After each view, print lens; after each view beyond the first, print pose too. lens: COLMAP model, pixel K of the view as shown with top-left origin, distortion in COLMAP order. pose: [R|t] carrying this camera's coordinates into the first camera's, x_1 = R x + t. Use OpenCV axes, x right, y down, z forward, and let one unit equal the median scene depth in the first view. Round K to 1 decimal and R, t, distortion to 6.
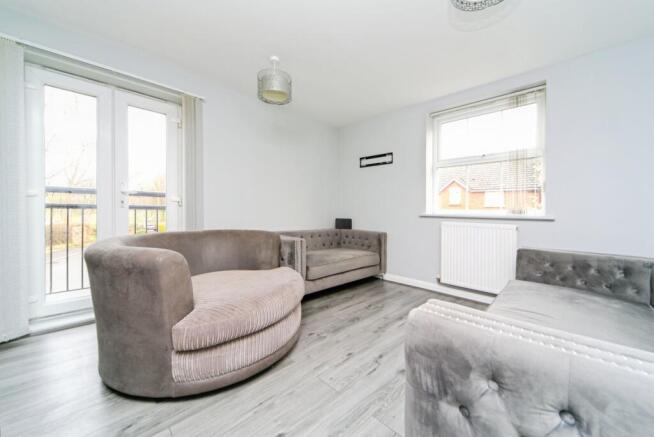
lens RADIAL K [[253.2, 0, 329.7], [0, 253.2, 204.1], [0, 0, 1]] dist [0.001789, 0.000196]
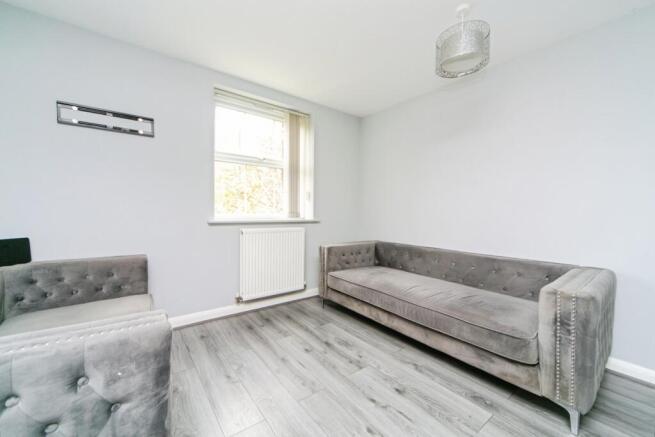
lens RADIAL K [[256.7, 0, 327.5], [0, 256.7, 218.5], [0, 0, 1]] dist [-0.014578, -0.000039]
pose [[0.139571, -0.038234, 0.989474, -0.347607], [-0.030797, 0.998603, 0.042931, -0.010328], [-0.989733, -0.036465, 0.138198, 0.597269]]
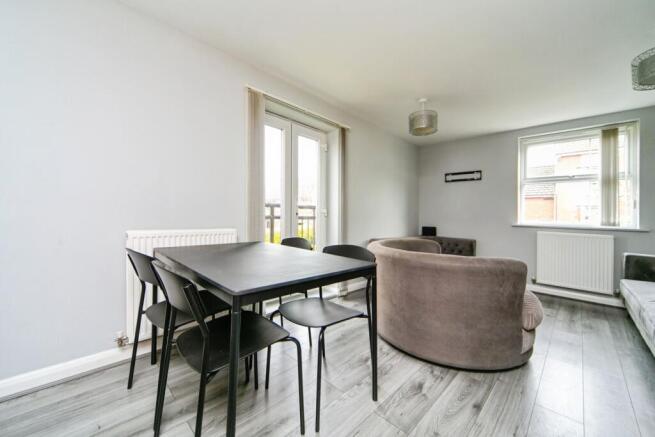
lens RADIAL K [[253.6, 0, 330.2], [0, 253.6, 204.0], [0, 0, 1]] dist [0.001789, 0.000196]
pose [[0.999948, 0.009421, -0.003858, -0.518621], [-0.009481, 0.999830, -0.015840, -0.029588], [0.003708, 0.015876, 0.999867, -0.192315]]
